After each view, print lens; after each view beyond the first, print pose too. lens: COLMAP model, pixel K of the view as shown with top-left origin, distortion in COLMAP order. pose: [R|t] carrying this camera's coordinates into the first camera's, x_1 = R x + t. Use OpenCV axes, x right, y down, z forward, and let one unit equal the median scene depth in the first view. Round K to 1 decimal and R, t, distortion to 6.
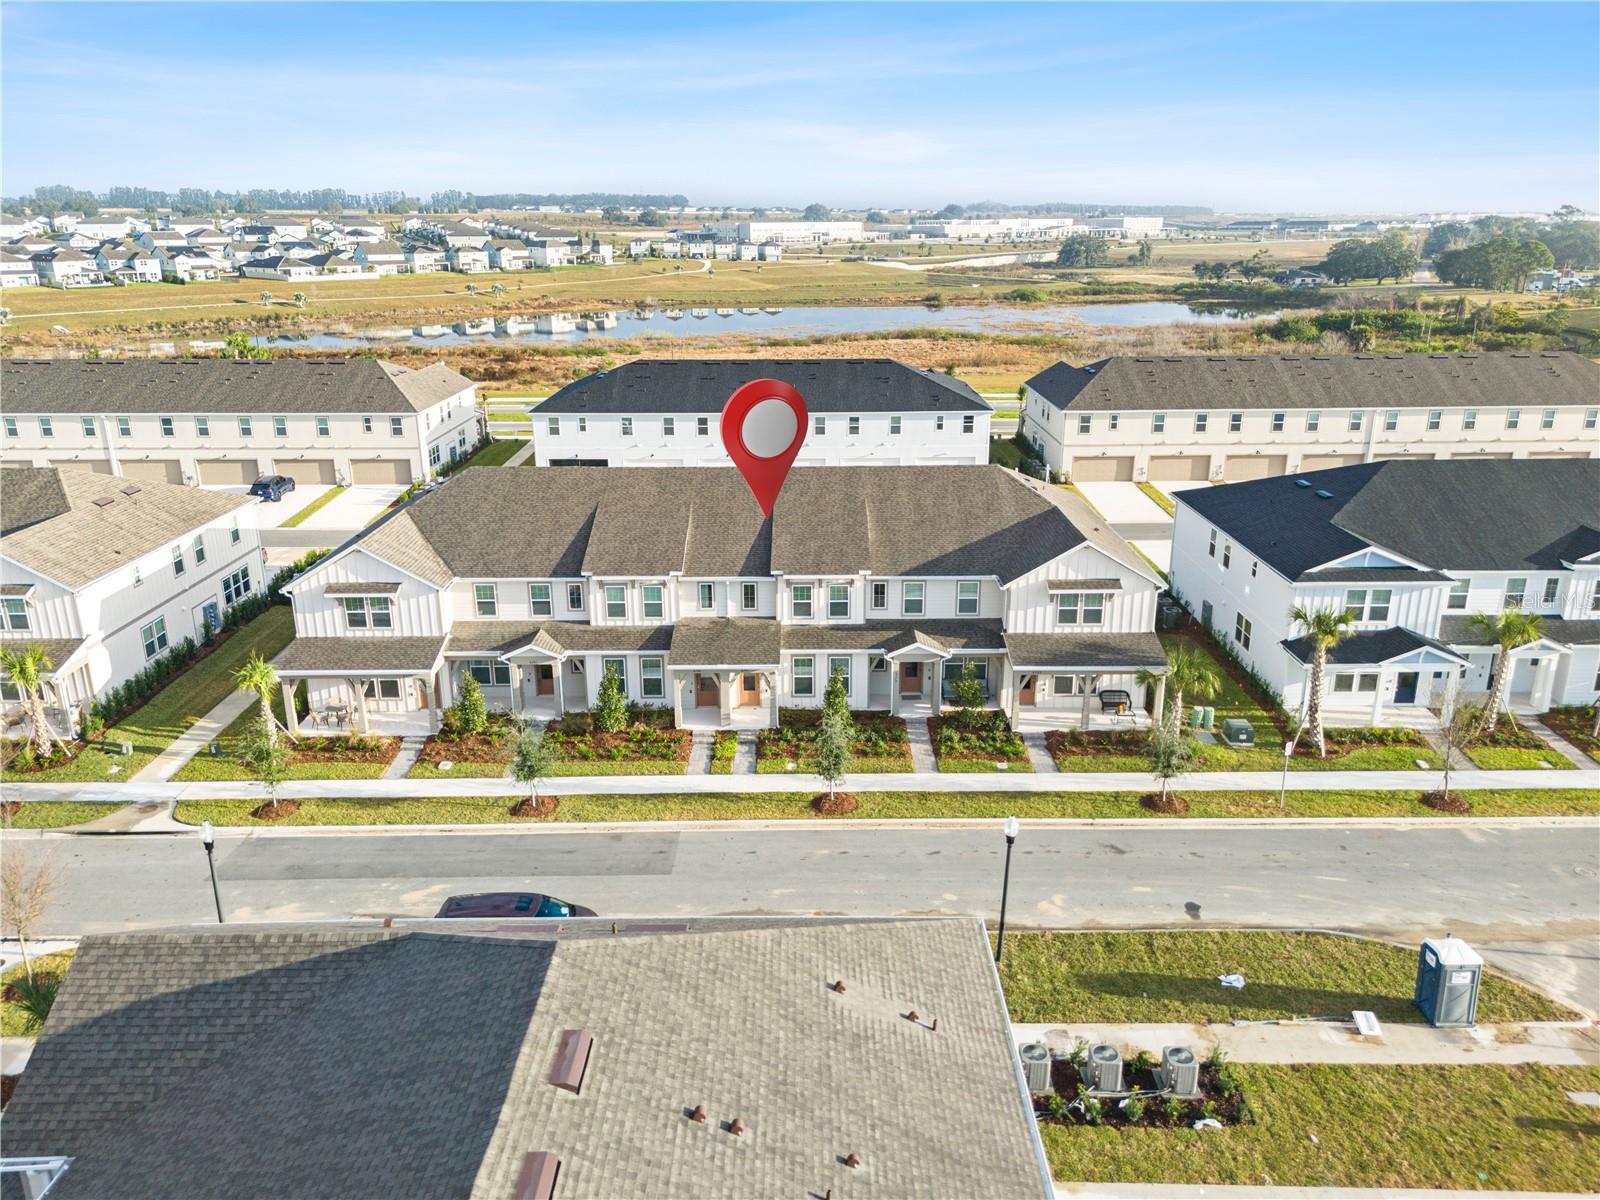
lens RADIAL K [[1119.1, 0, 797.1], [0, 1119.1, 562.7], [0, 0, 1]] dist [0.047975, -0.051166]
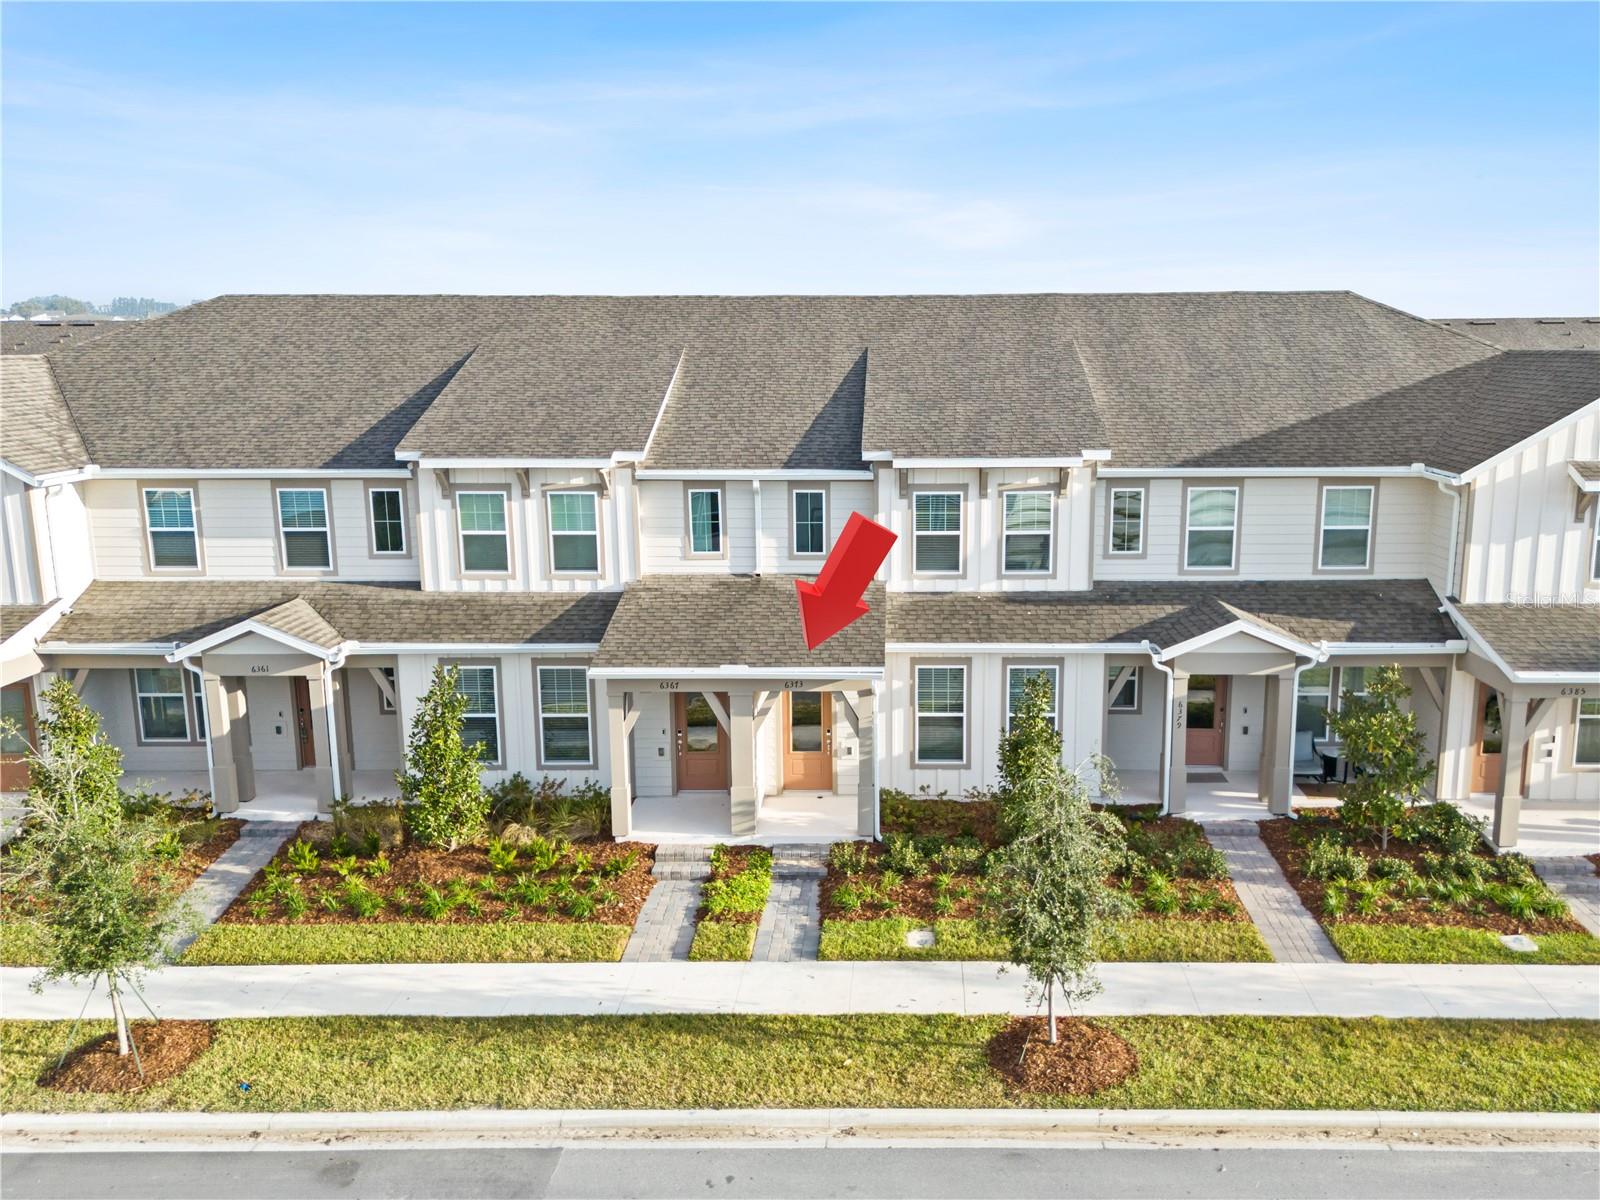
lens RADIAL K [[1276.0, 0, 864.0], [0, 1276.0, 600.9], [0, 0, 1]] dist [0.058443, -0.083255]
pose [[0.999879, 0.004129, -0.015005, -0.015484], [-0.005638, 0.994775, -0.101937, 0.108020], [0.014506, 0.102009, 0.994678, 0.542641]]
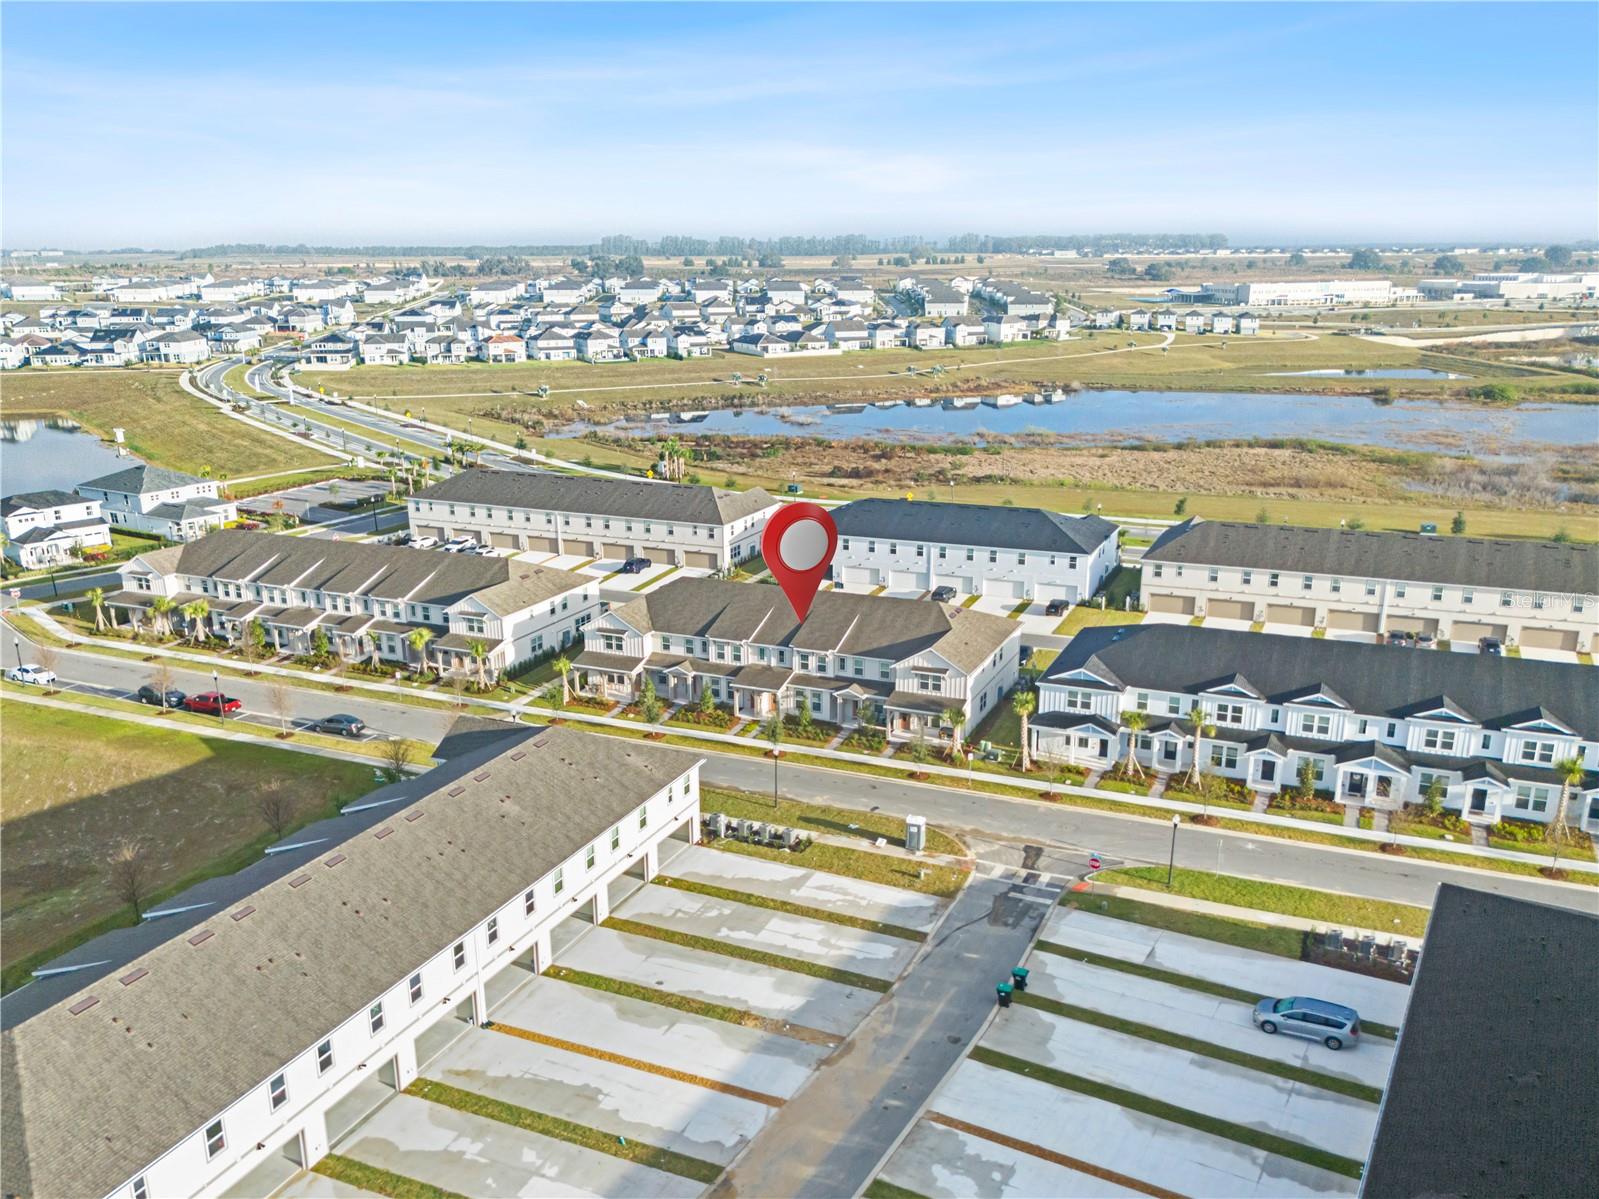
lens RADIAL K [[1275.2, 0, 863.5], [0, 1275.2, 600.4], [0, 0, 1]] dist [0.058443, -0.083255]
pose [[0.927374, 0.100921, -0.360267, 0.917750], [-0.109795, 0.993945, -0.004196, -0.077245], [0.357663, 0.043446, 0.932840, -1.093436]]
